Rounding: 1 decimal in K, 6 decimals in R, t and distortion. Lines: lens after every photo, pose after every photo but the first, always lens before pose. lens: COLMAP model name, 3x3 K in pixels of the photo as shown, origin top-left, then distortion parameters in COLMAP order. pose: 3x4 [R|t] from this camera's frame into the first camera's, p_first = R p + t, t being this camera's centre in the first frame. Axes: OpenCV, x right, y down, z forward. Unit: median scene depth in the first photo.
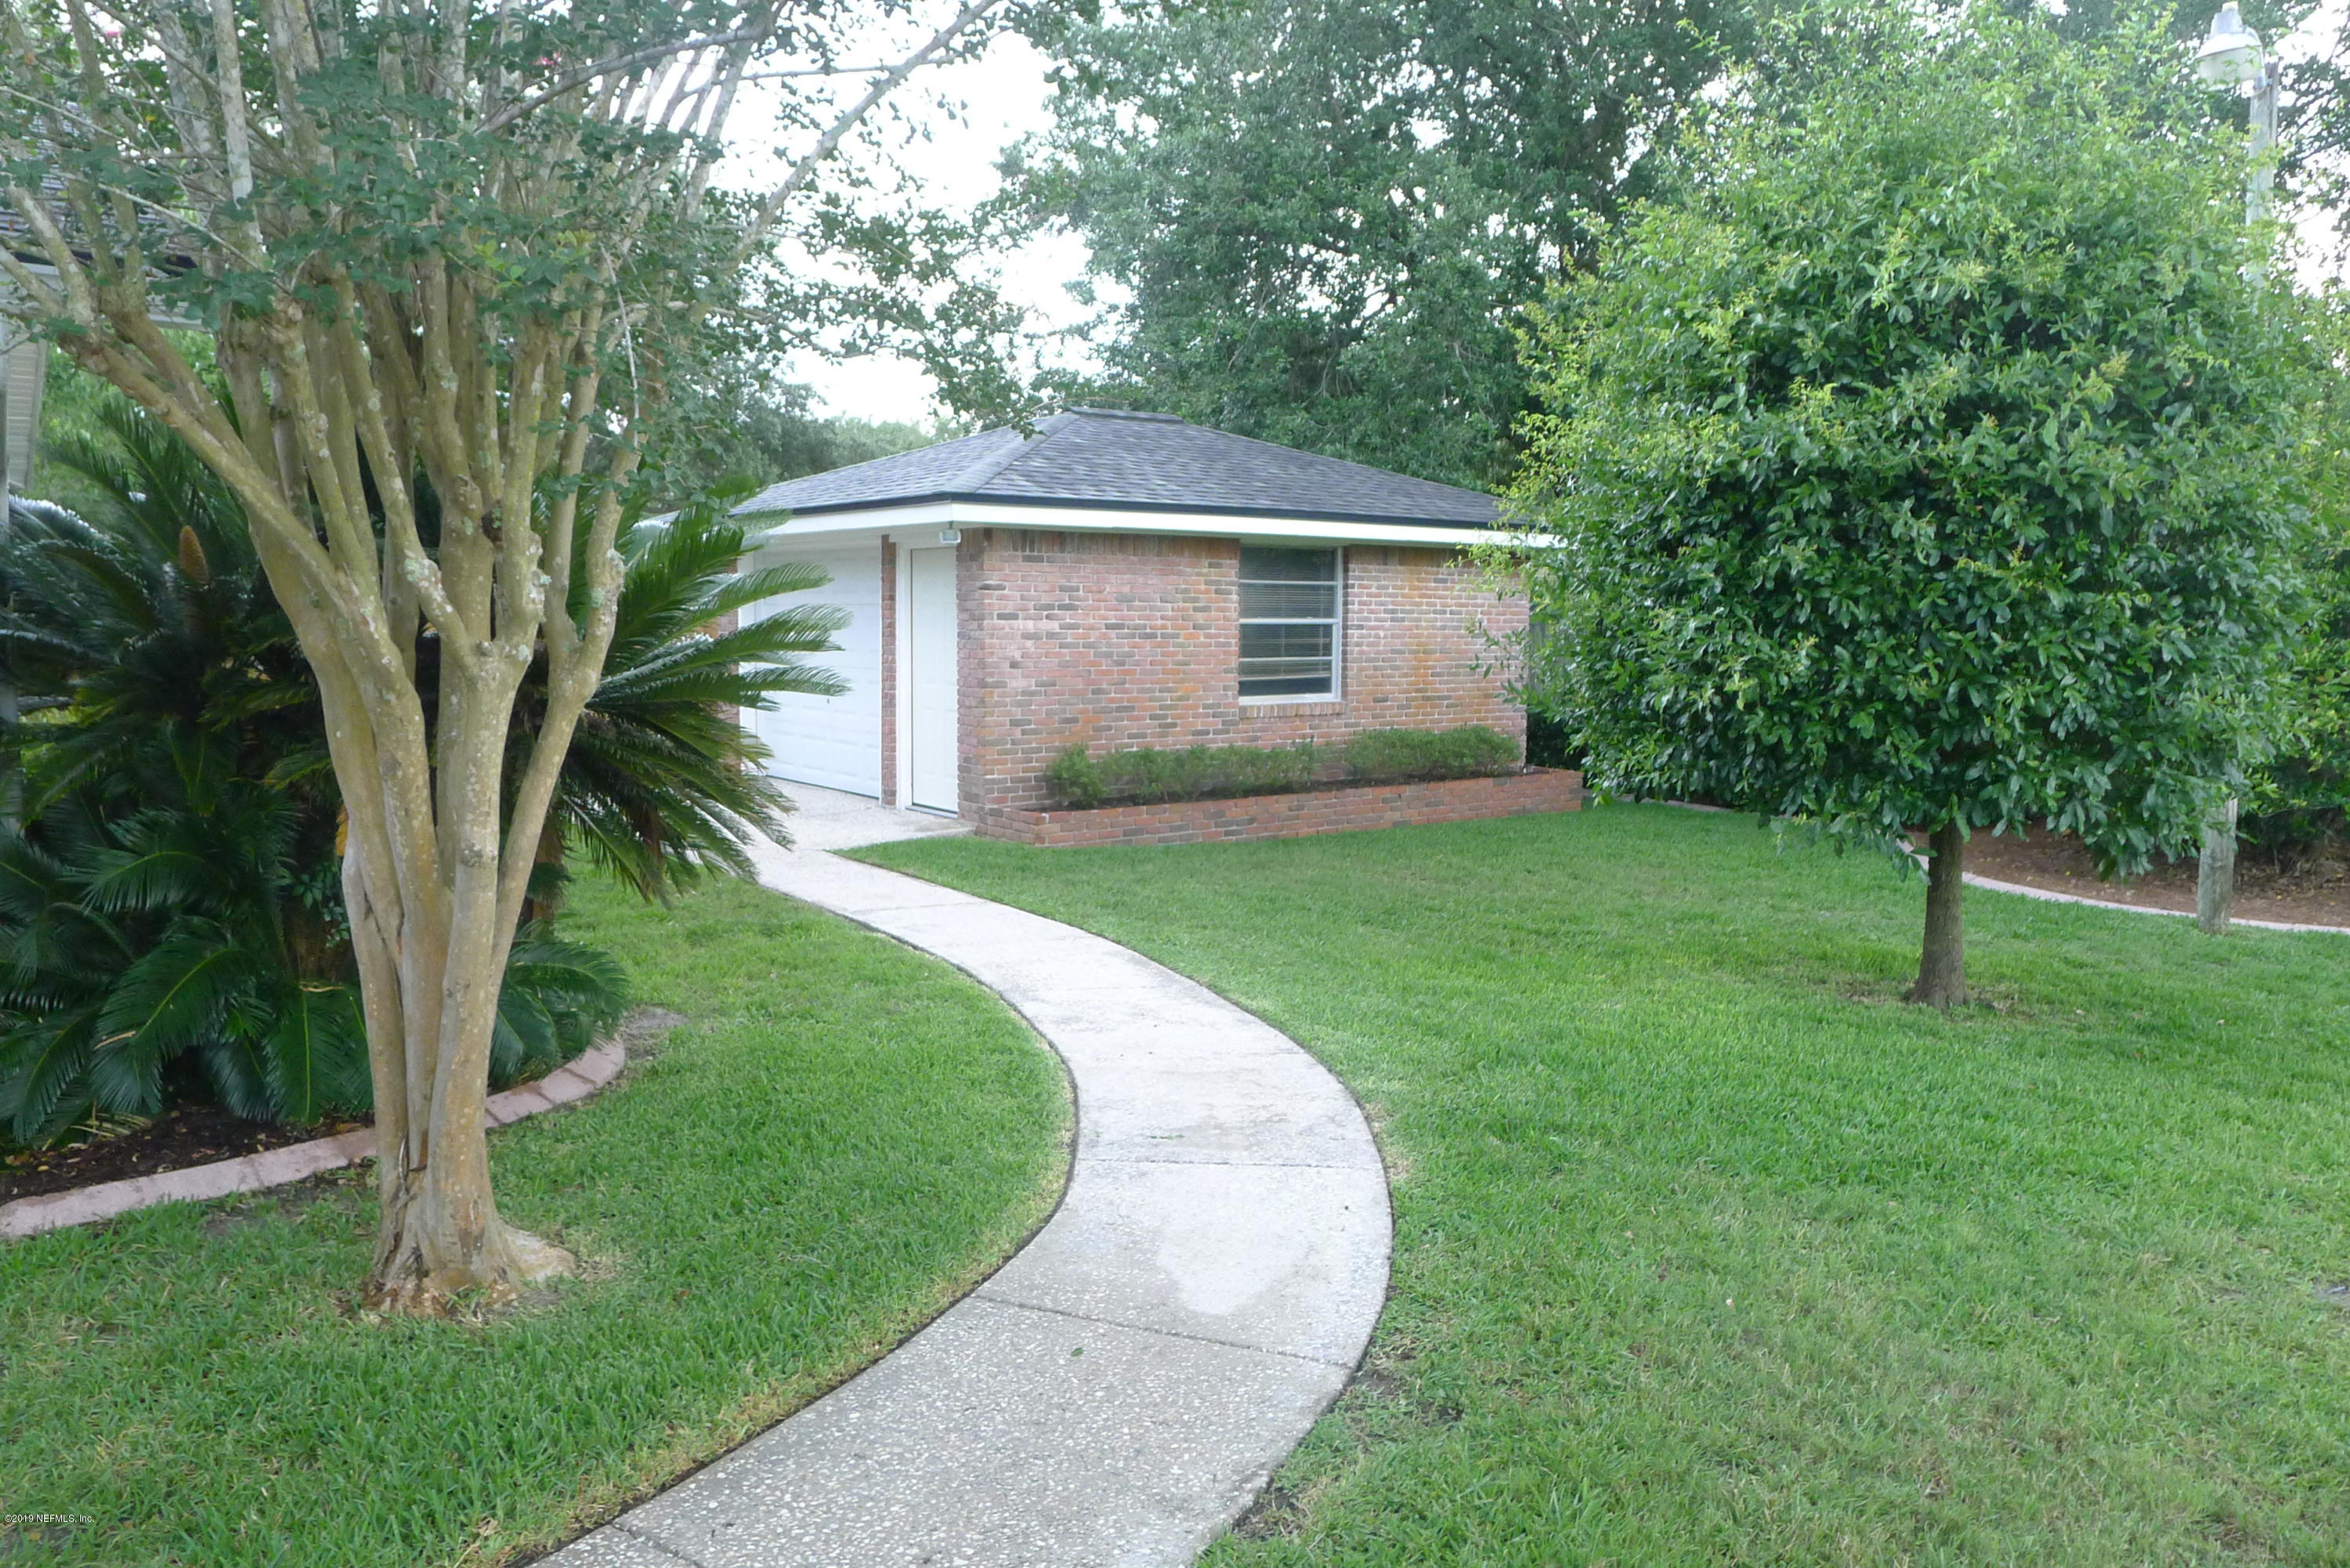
lens RADIAL K [[1615.7, 0, 1175.0], [0, 1615.7, 784.0], [0, 0, 1]] dist [-0.080990, 0.000232]
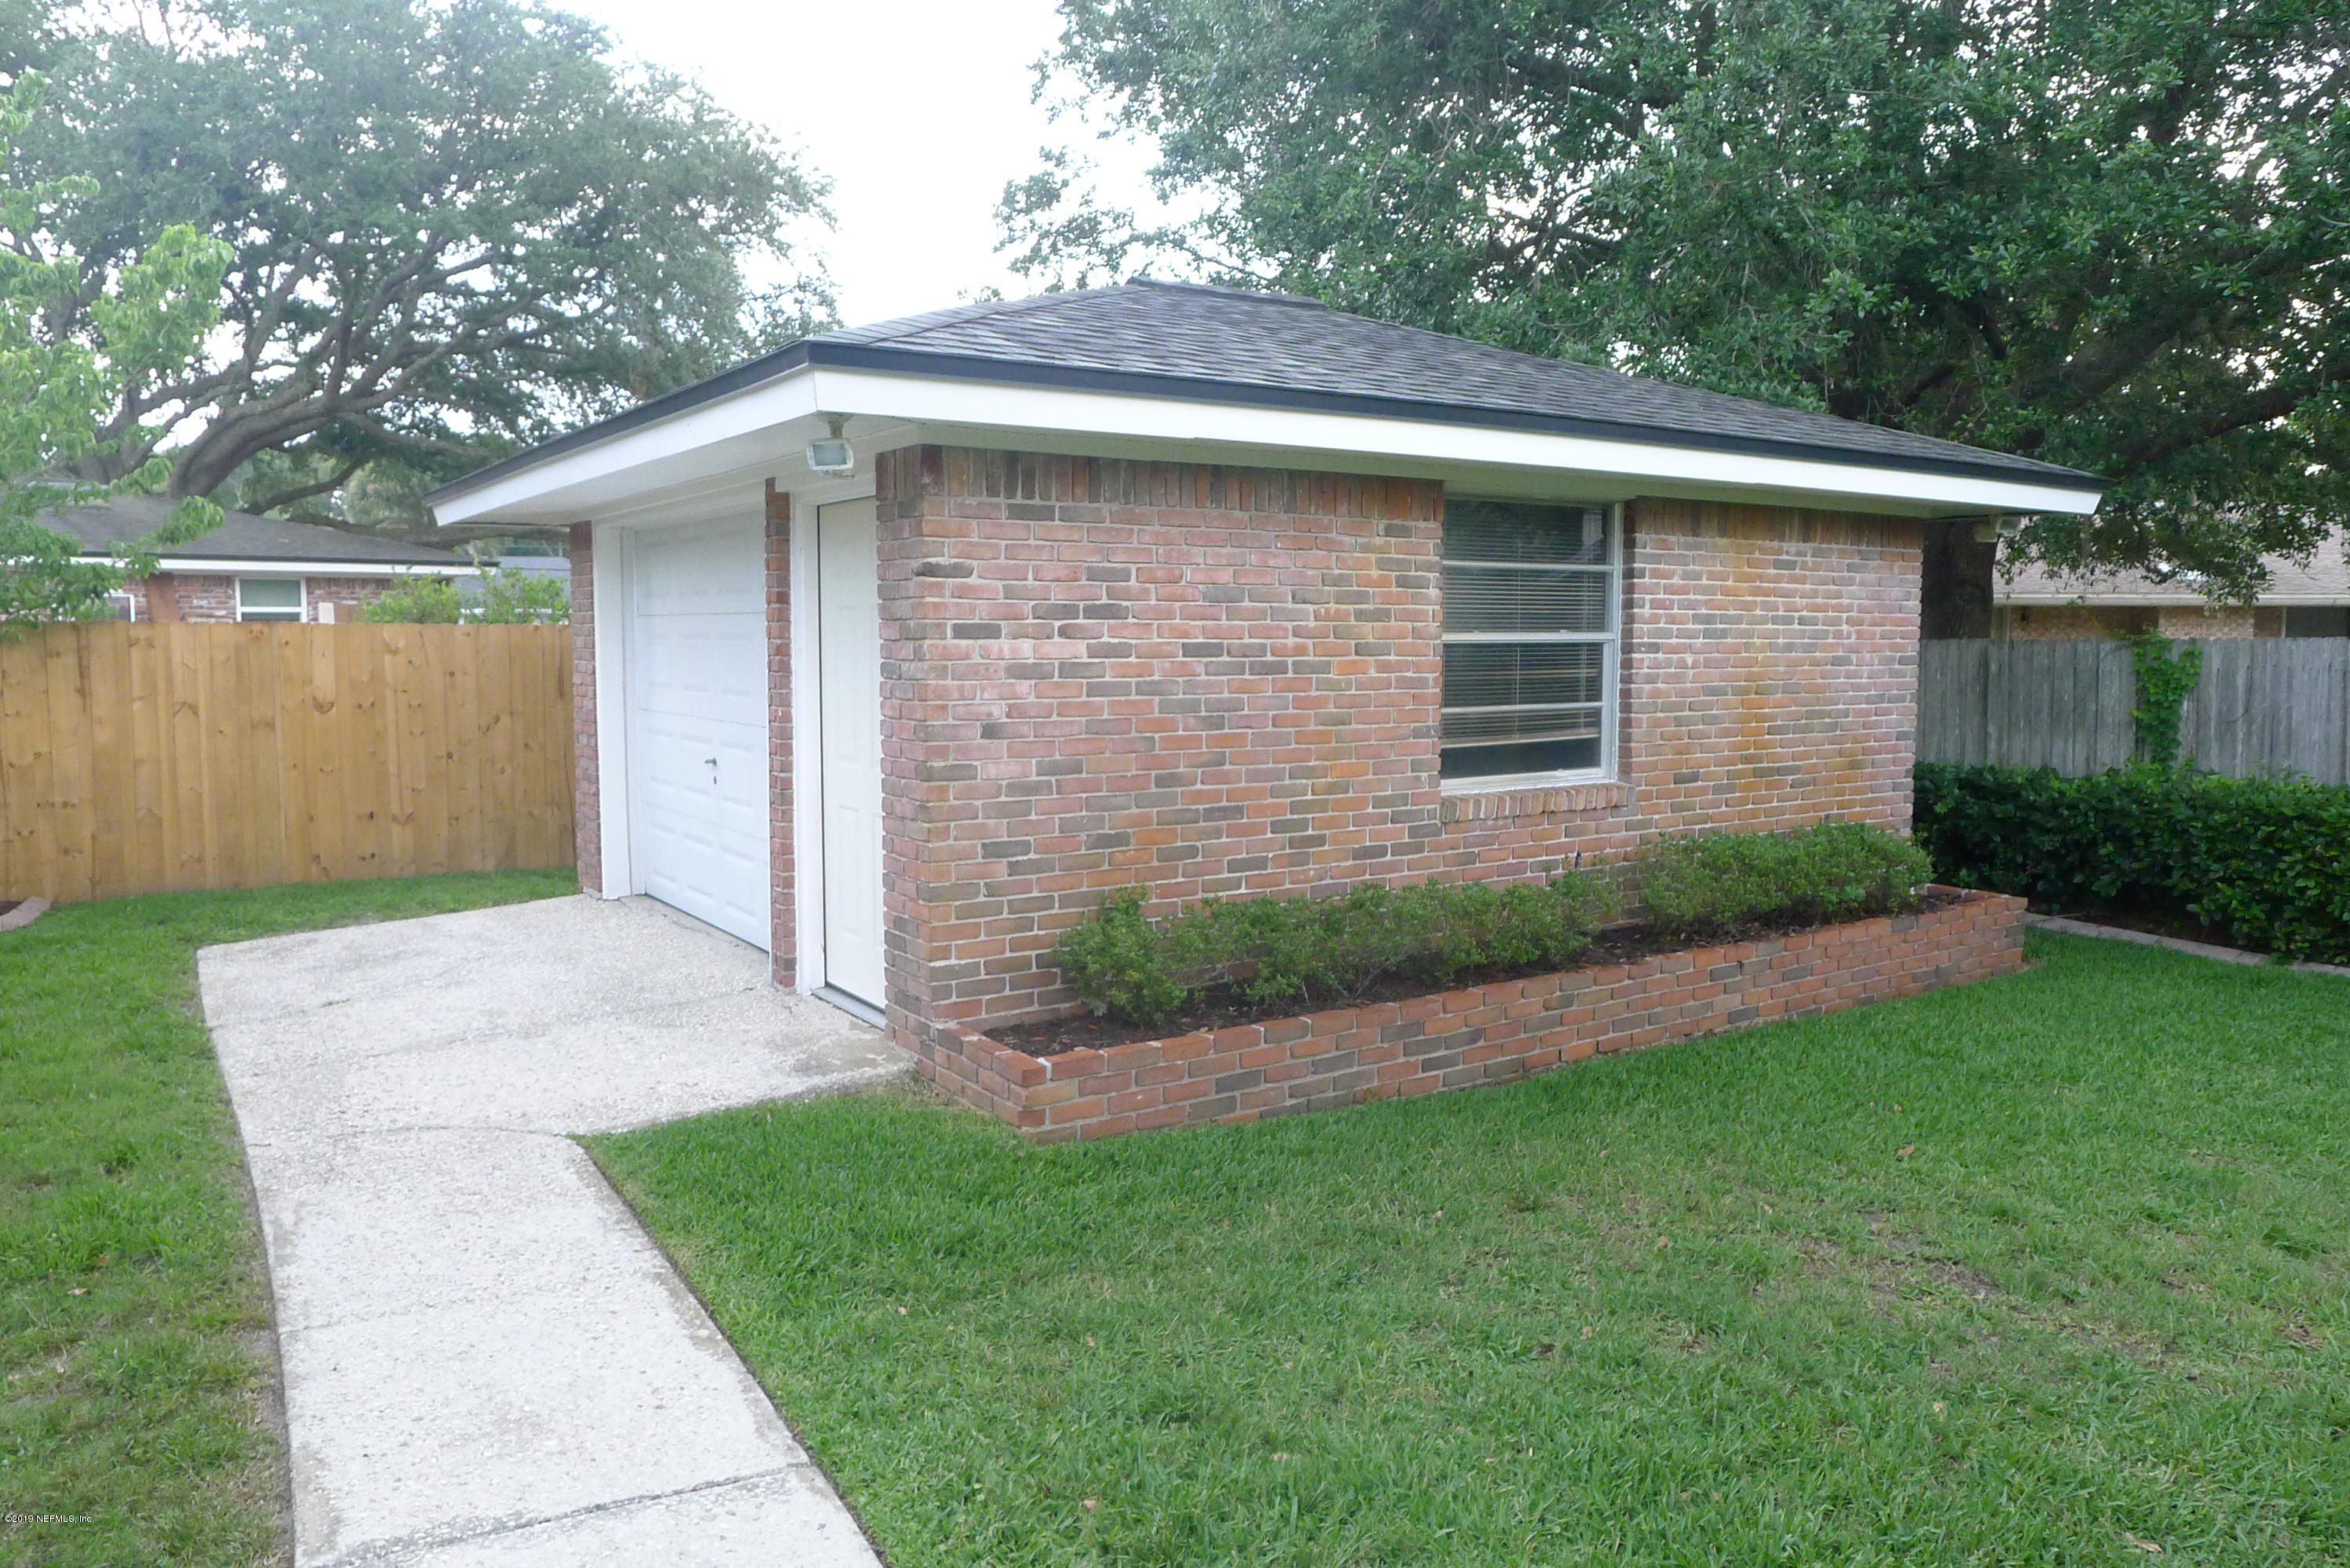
lens RADIAL K [[1615.7, 0, 1175.0], [0, 1615.7, 784.0], [0, 0, 1]] dist [-0.080990, 0.000232]
pose [[0.997250, 0.000463, -0.074114, -0.008157], [-0.001181, 0.999953, -0.009644, -0.048348], [0.074107, 0.009705, 0.997203, 0.472534]]
